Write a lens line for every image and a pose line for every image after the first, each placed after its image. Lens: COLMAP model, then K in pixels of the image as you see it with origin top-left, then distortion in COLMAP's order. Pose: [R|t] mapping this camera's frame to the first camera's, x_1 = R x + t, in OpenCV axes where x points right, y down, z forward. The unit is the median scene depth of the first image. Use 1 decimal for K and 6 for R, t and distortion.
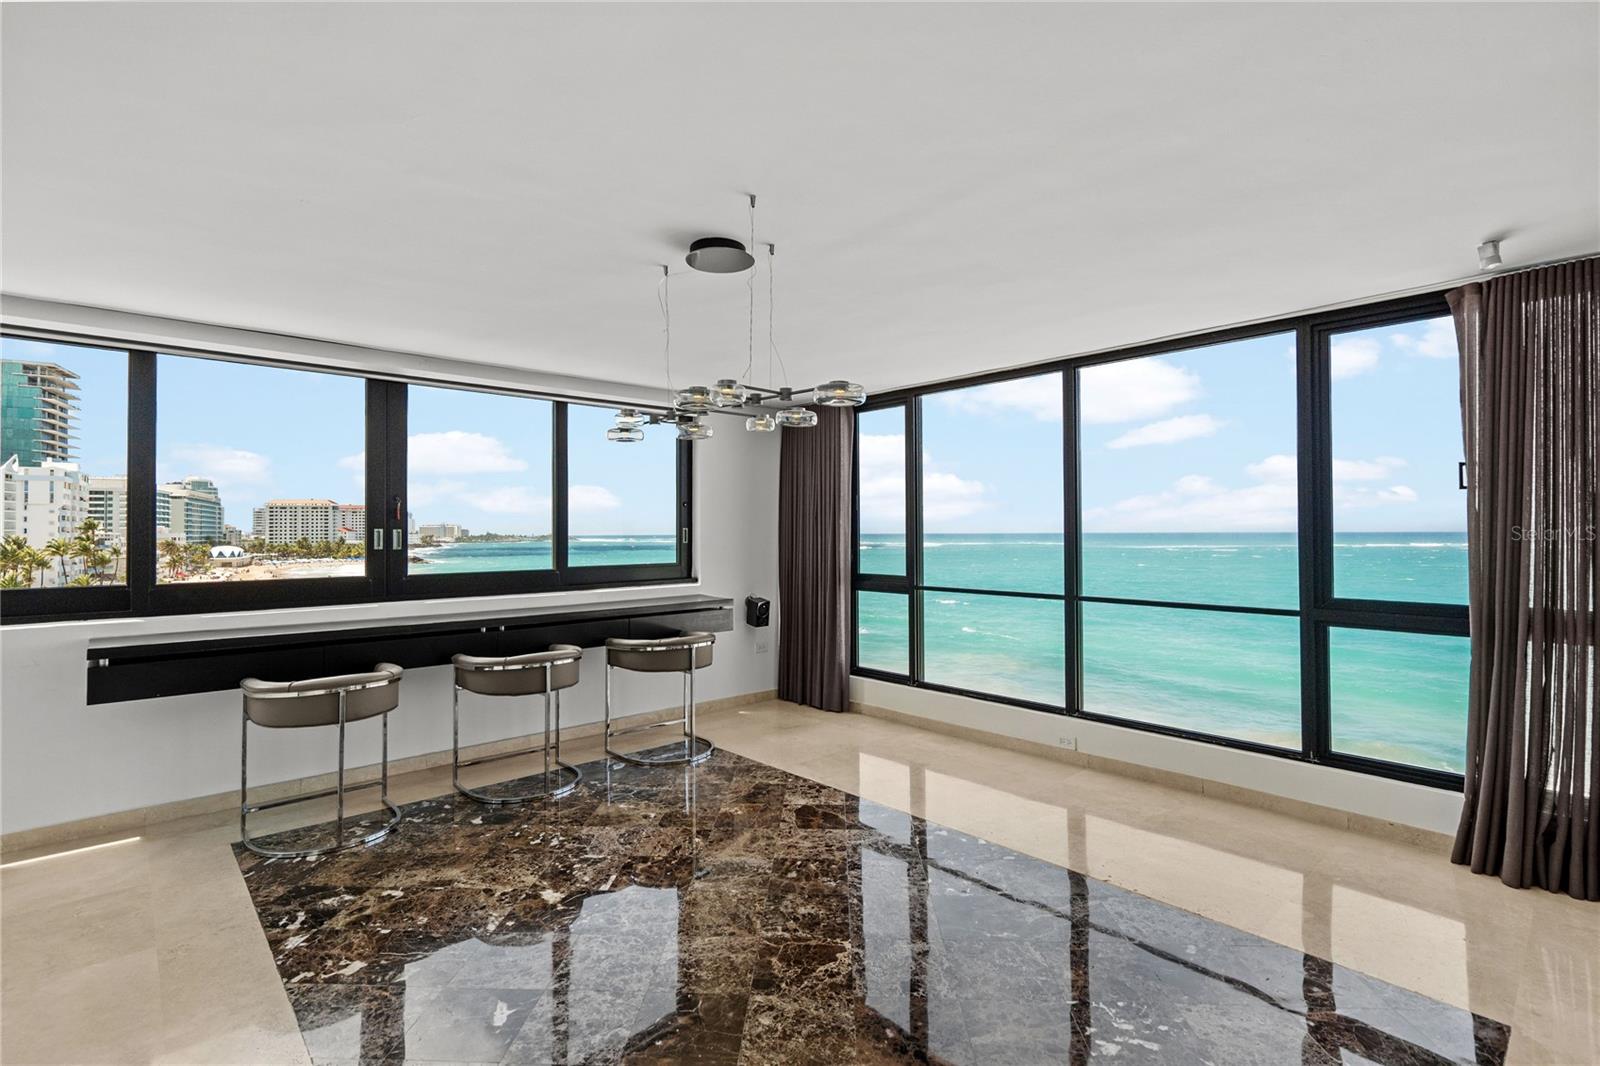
lens RADIAL K [[743.8, 0, 800.4], [0, 743.8, 521.0], [0, 0, 1]] dist [-0.002486, 0.000466]
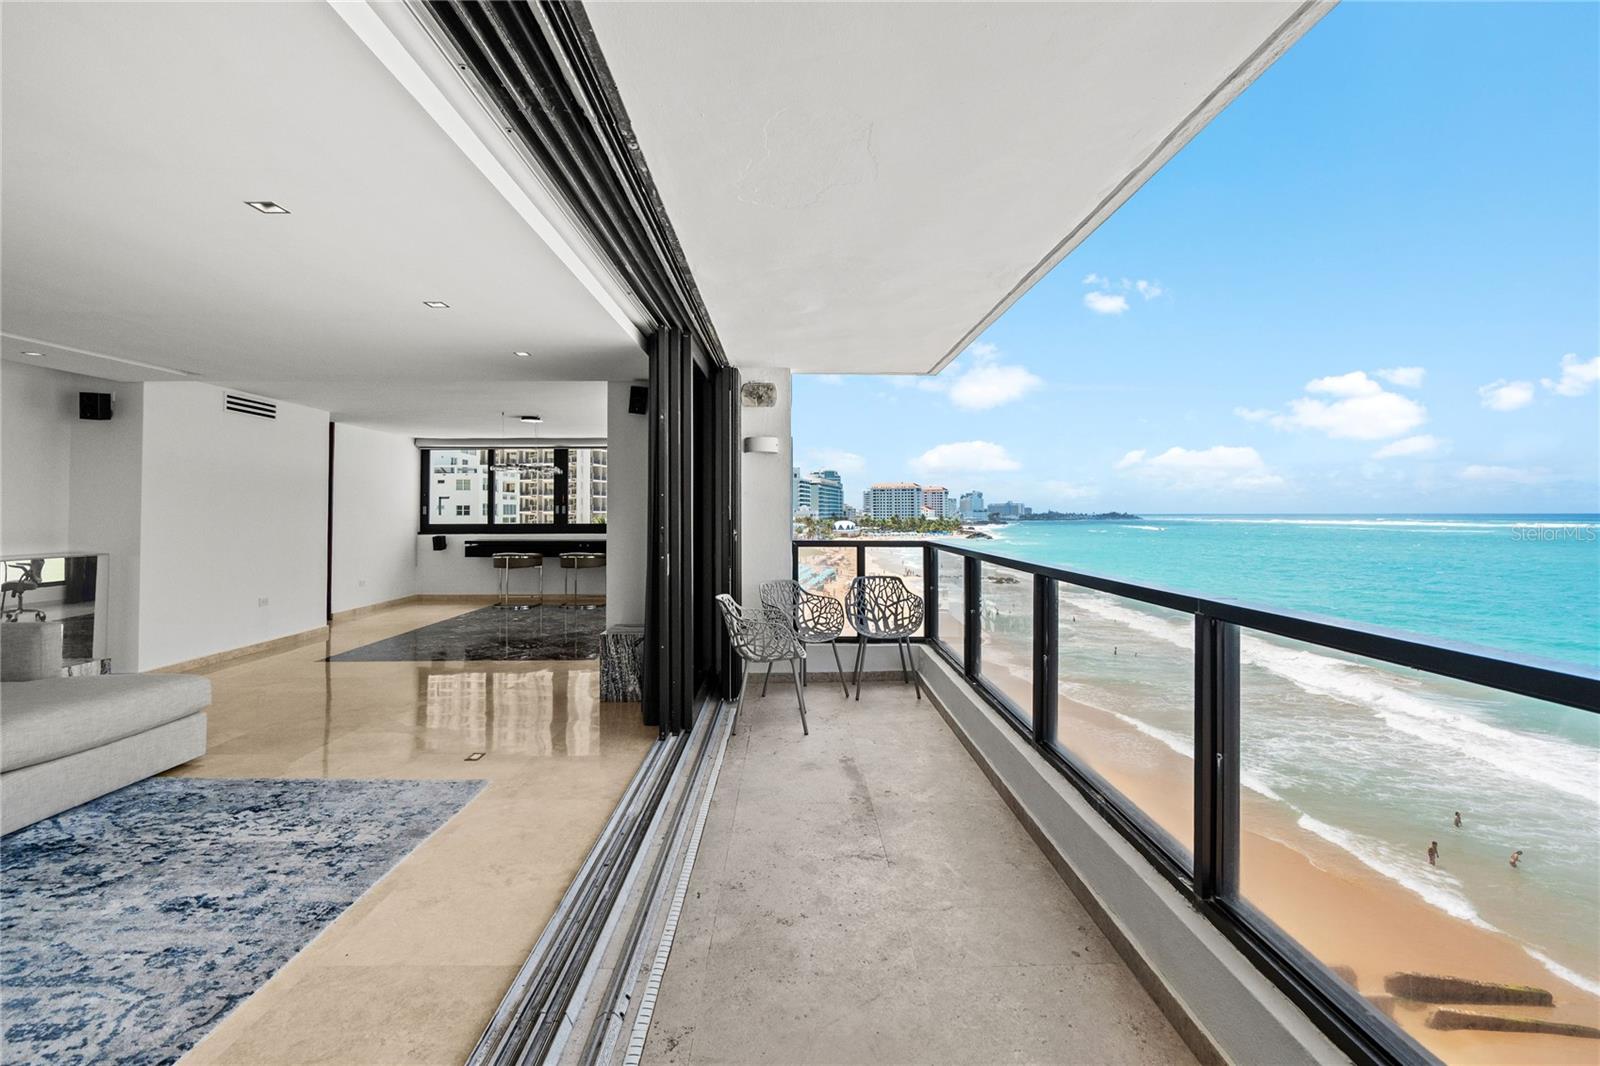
lens RADIAL K [[740.1, 0, 795.5], [0, 740.1, 497.2], [0, 0, 1]] dist [-0.002781, -0.000279]
pose [[0.739038, -0.011748, -0.673562, 1.889955], [0.009901, 0.999929, -0.006577, 0.004984], [0.673591, -0.001809, 0.739102, -0.385187]]
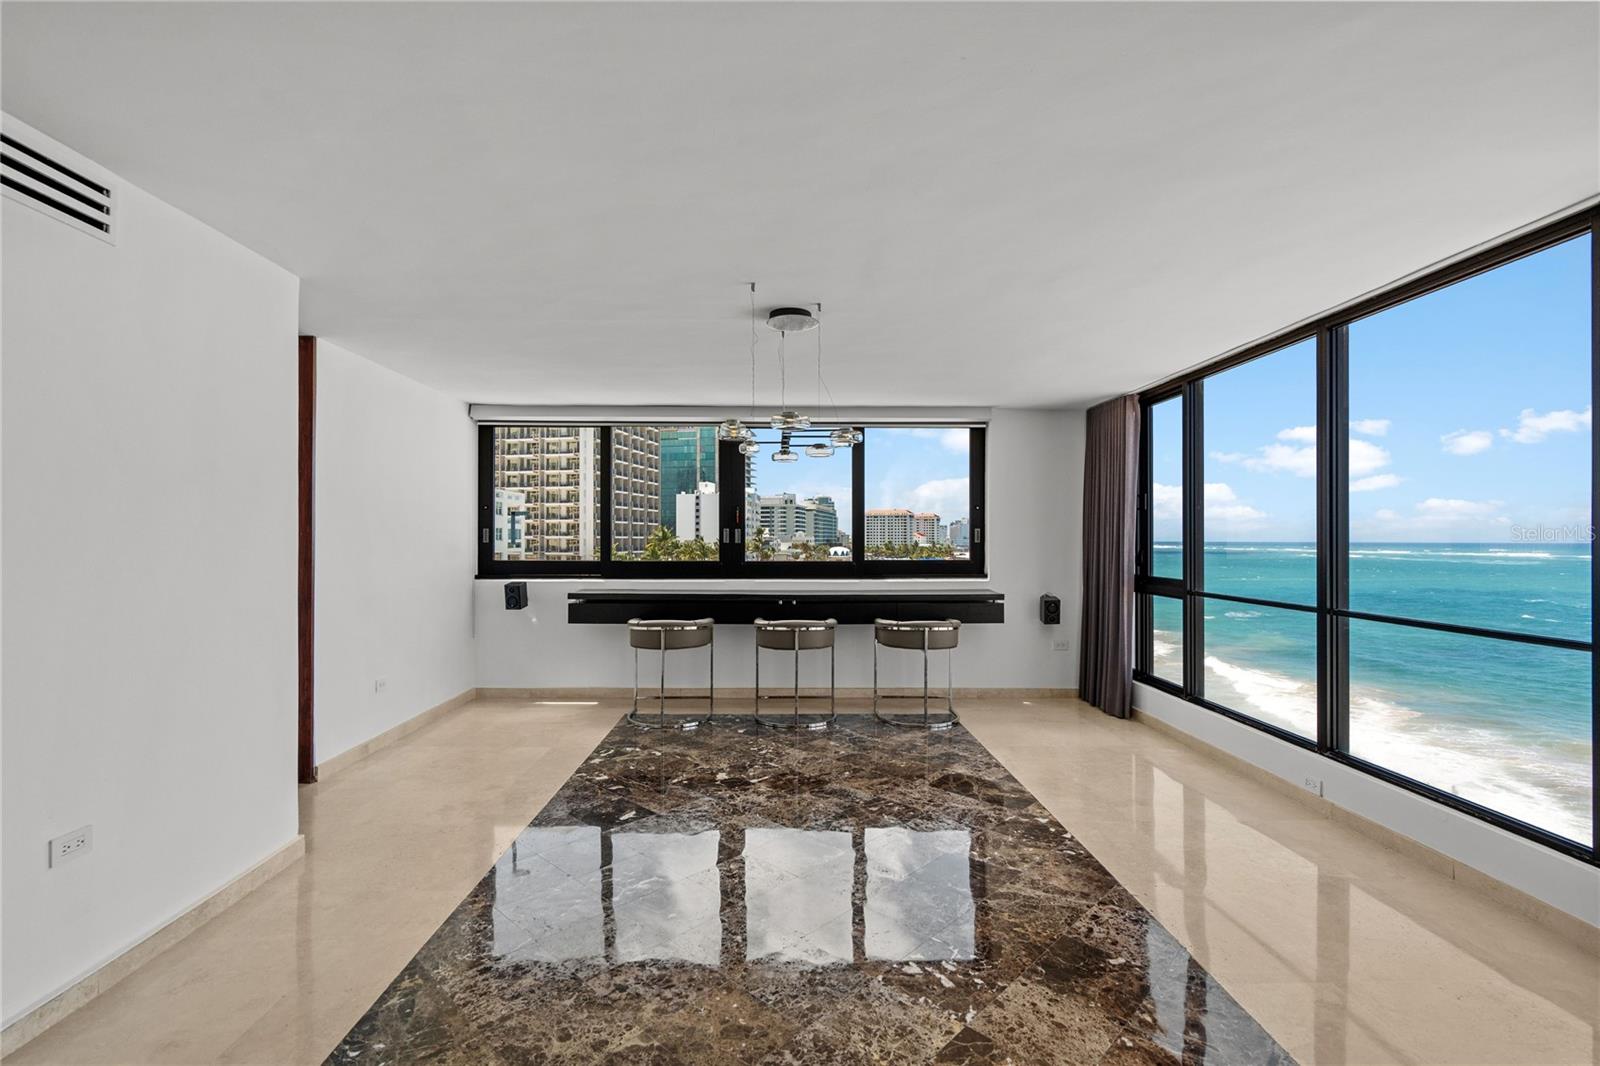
lens RADIAL K [[723.3, 0, 793.2], [0, 723.3, 537.4], [0, 0, 1]] dist [-0.001824, 0.000358]
pose [[0.747797, 0.005004, -0.663909, 0.493112], [0.004863, 0.999903, 0.013014, 0.010167], [0.663910, -0.012961, 0.747700, 0.021362]]
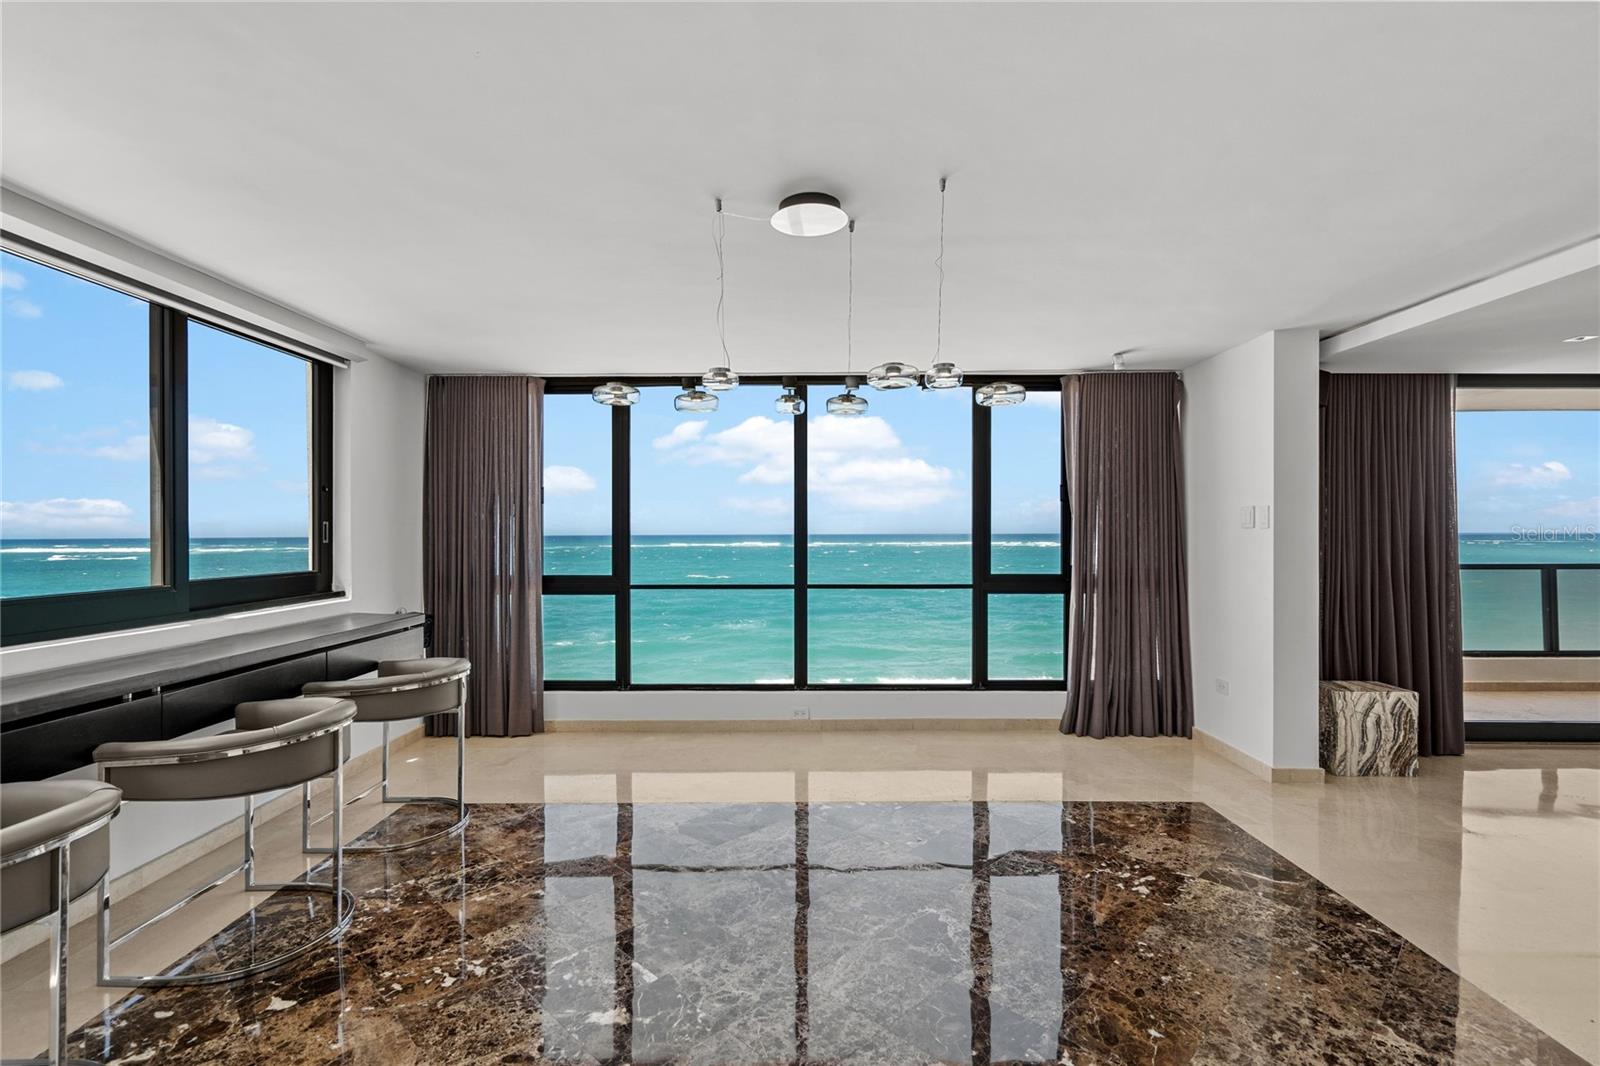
lens RADIAL K [[738.9, 0, 790.3], [0, 738.9, 532.4], [0, 0, 1]] dist [0.000300, 0.001203]
pose [[0.684260, 0.001118, 0.729237, -0.512129], [-0.010021, 0.999919, 0.007871, 0.012783], [-0.729169, -0.012693, 0.684216, 0.258509]]
